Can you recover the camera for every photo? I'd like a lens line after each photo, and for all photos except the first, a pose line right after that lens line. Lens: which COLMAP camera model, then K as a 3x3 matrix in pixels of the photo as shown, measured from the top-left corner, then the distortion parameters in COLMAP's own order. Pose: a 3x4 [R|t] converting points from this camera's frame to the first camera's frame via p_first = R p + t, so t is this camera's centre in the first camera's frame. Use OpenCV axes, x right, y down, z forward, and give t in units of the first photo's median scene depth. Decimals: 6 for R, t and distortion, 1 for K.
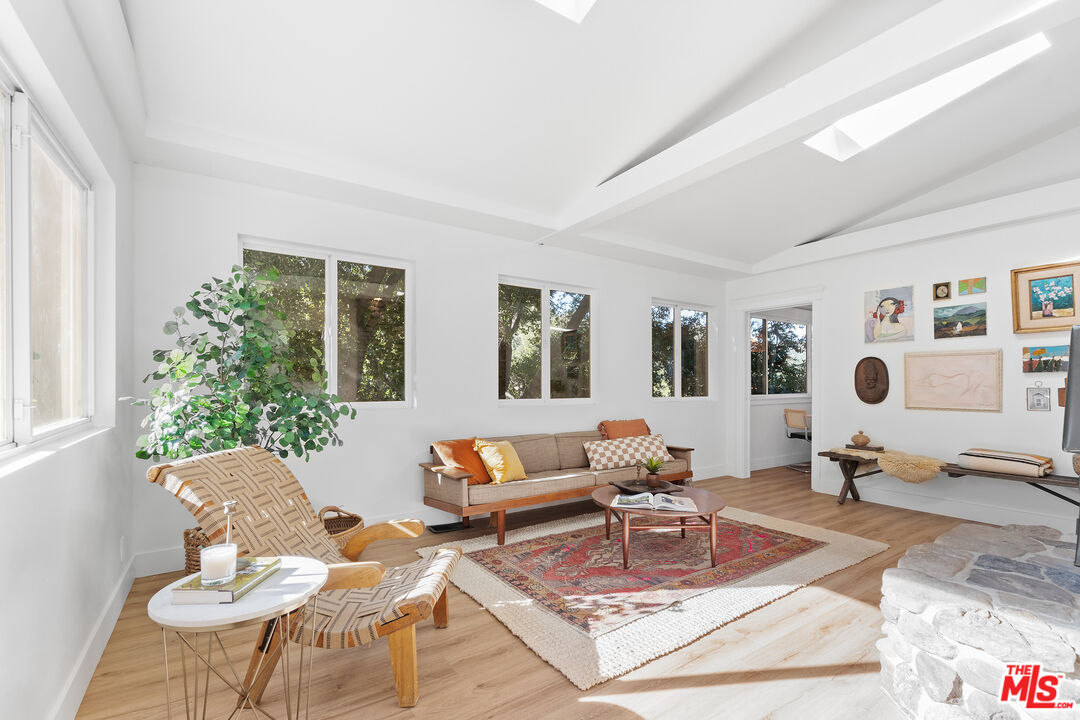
lens RADIAL K [[471.1, 0, 541.2], [0, 471.1, 375.8], [0, 0, 1]] dist [0.000016, -0.000069]
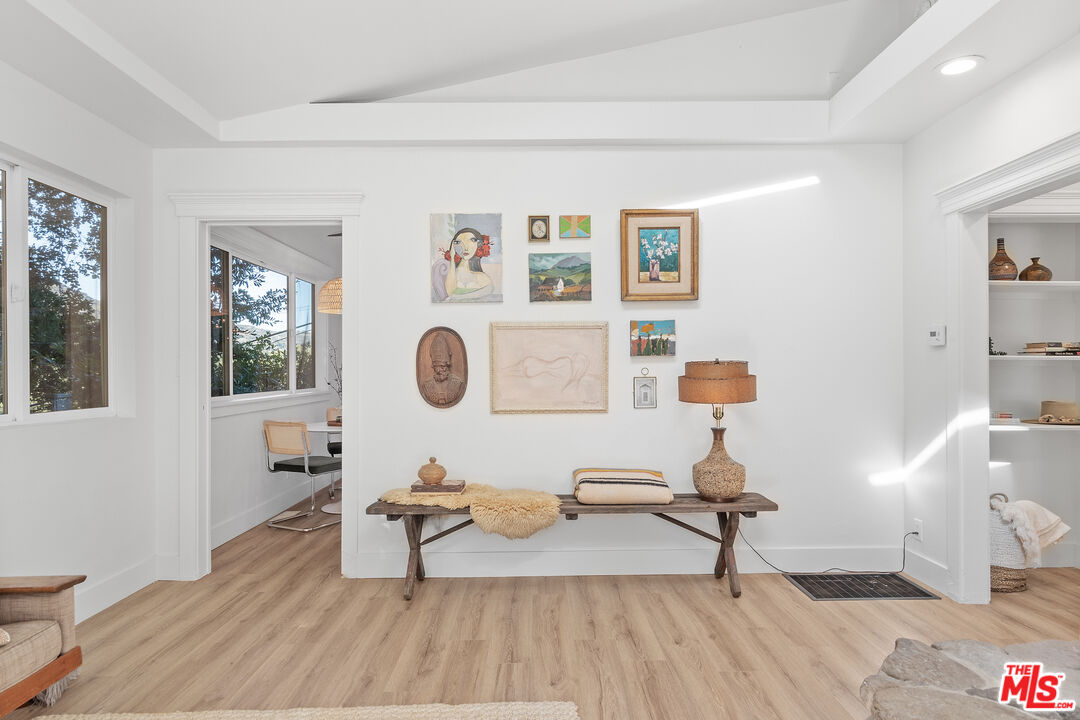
lens RADIAL K [[616.2, 0, 553.4], [0, 616.2, 367.1], [0, 0, 1]] dist [-0.001159, -0.000419]
pose [[0.535589, -0.002489, 0.844475, 0.146450], [-0.004910, 0.999970, 0.006062, 0.004479], [-0.844465, -0.007393, 0.535560, 0.521306]]
